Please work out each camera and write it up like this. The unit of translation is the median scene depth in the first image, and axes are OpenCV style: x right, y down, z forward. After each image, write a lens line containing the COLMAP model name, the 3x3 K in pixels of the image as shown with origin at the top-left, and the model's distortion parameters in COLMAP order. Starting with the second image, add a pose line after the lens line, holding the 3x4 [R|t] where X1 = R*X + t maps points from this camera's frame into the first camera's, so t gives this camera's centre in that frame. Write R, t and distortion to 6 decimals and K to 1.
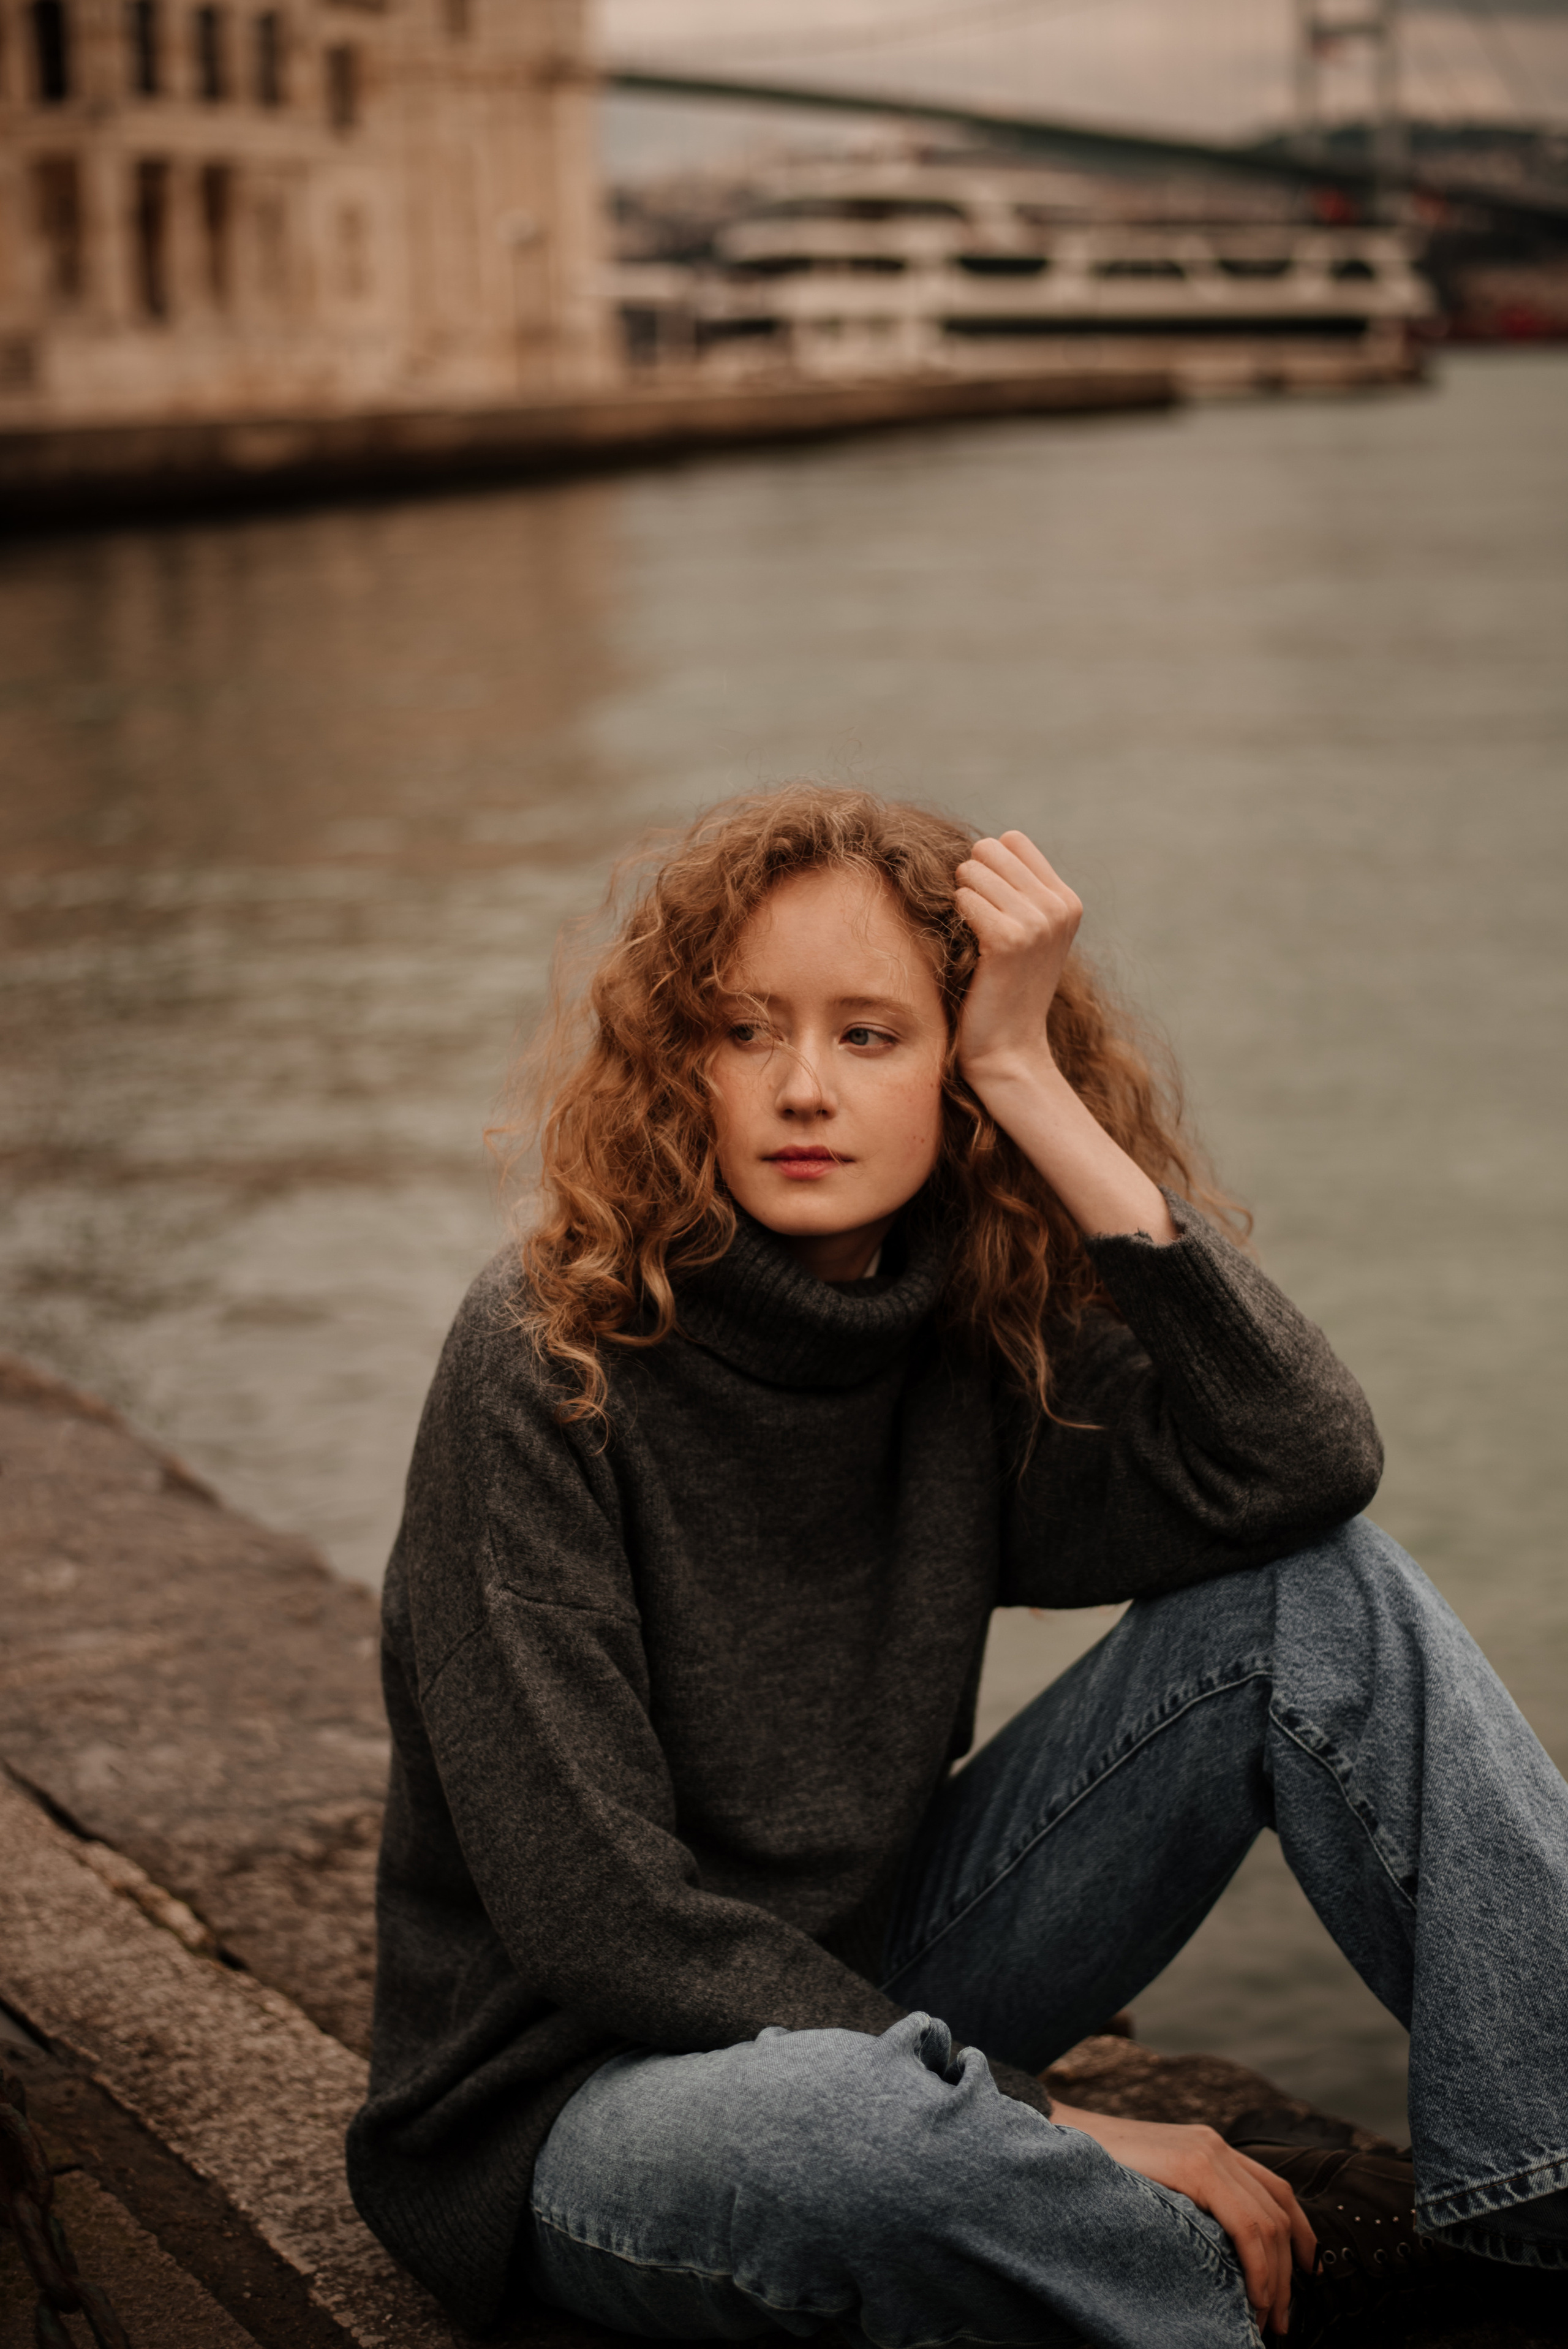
lens RADIAL K [[3500.0, 0, 830.6], [0, 3500.0, 1263.2], [0, 0, 1]] dist [-0.077085, -0.055812]
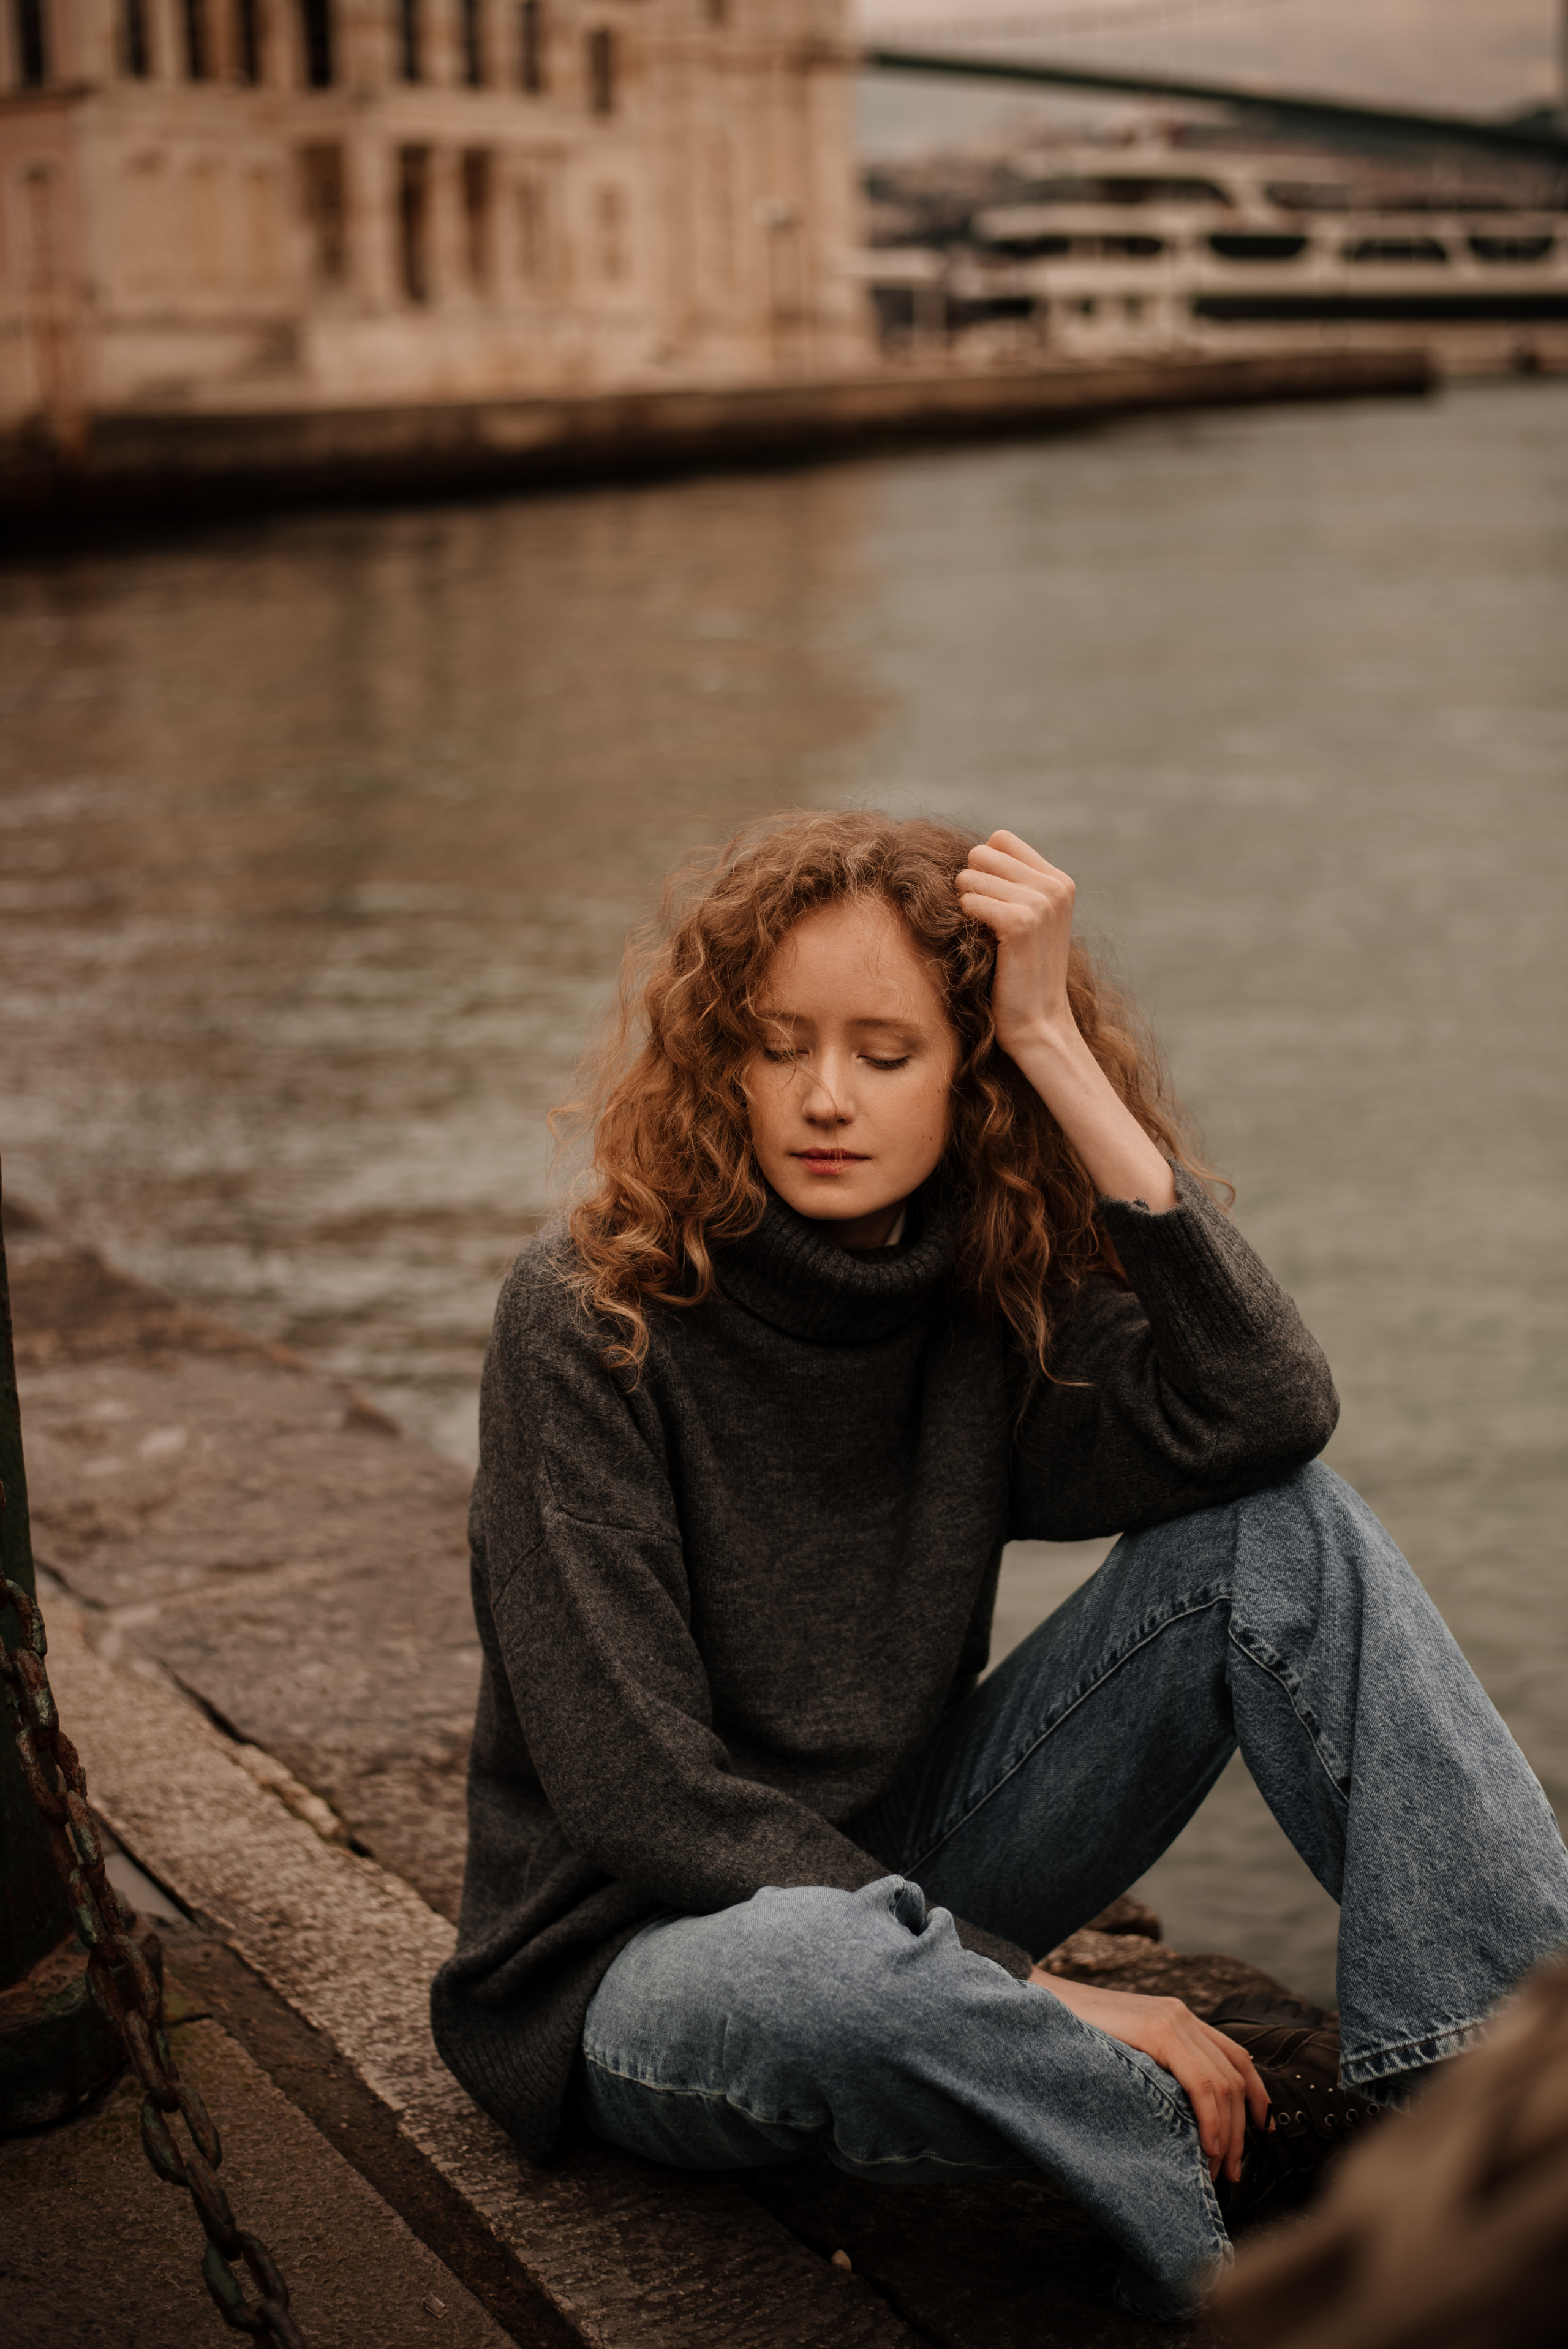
lens RADIAL K [[3501.6, 0, 788.6], [0, 3501.6, 1175.7], [0, 0, 1]] dist [-0.062186, -0.058387]
pose [[0.996532, 0.012788, -0.082219, 0.061943], [-0.014319, 0.999734, -0.018066, 0.001897], [0.081966, 0.019181, 0.996451, -0.127511]]
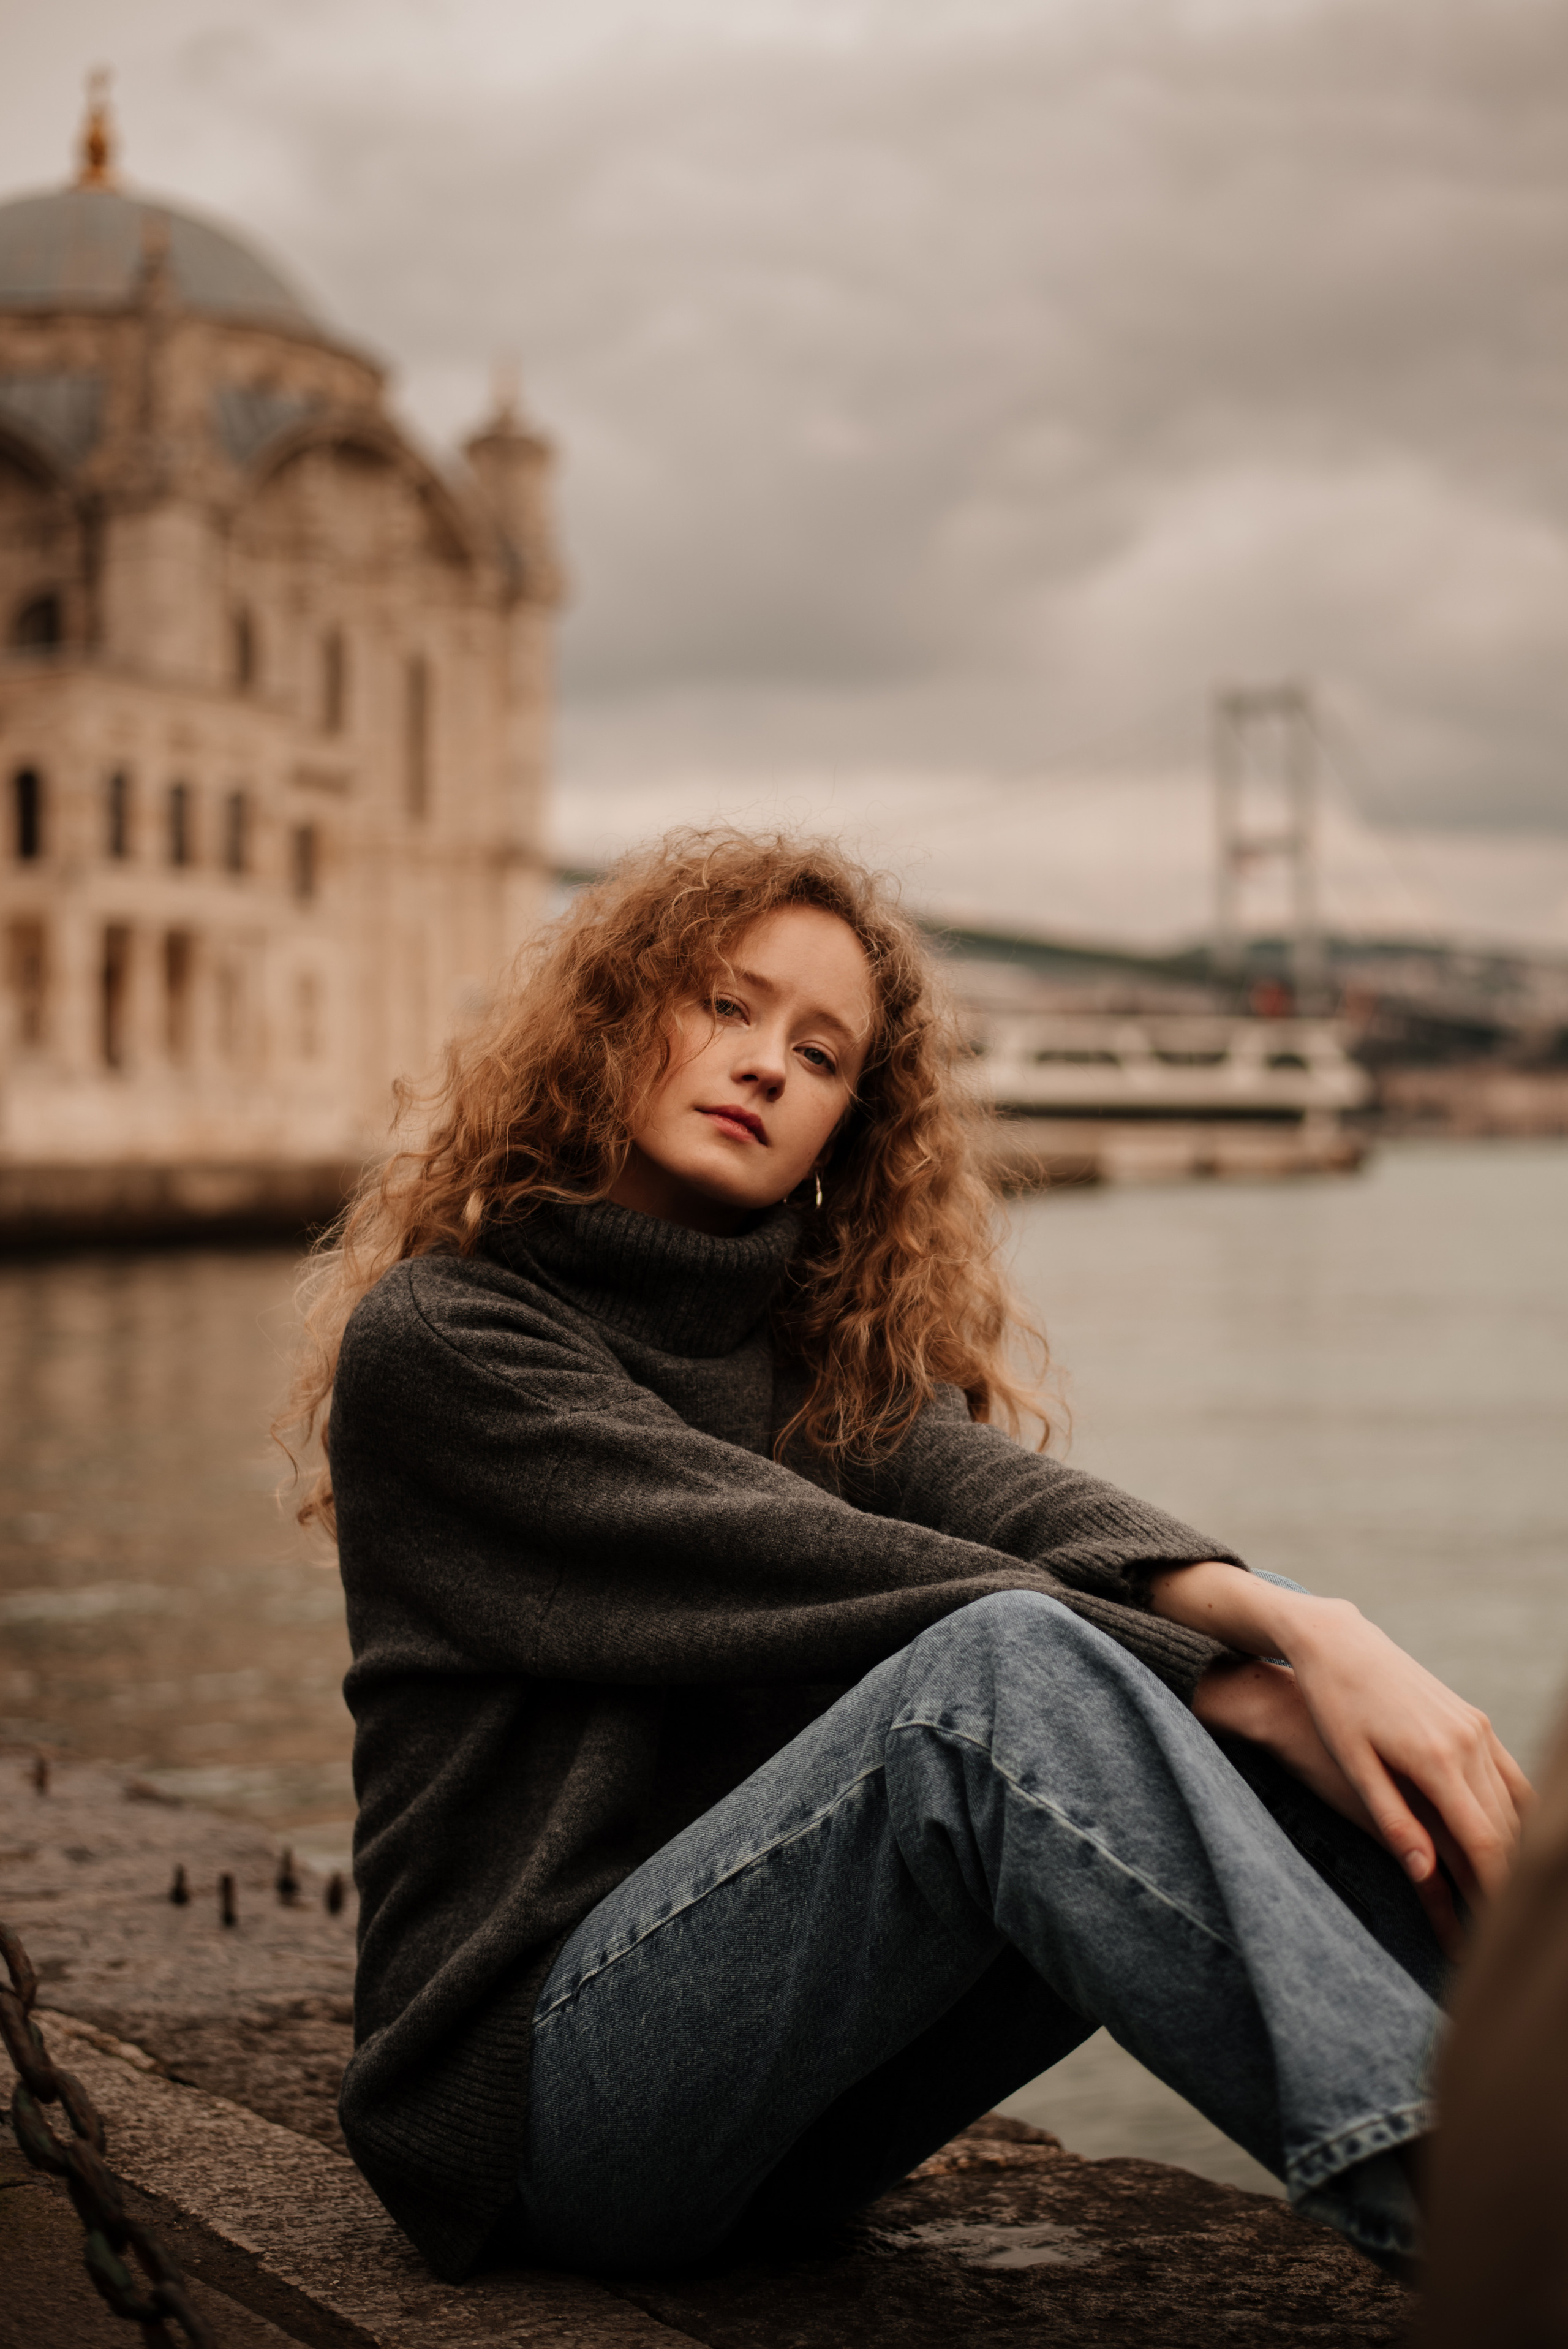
lens RADIAL K [[3495.9, 0, 781.1], [0, 3495.9, 1258.9], [0, 0, 1]] dist [-0.065803, -0.033529]
pose [[0.999747, 0.021919, 0.004980, -0.007650], [-0.020300, 0.975596, -0.218634, 0.206038], [-0.009651, 0.218478, 0.975794, -0.053330]]
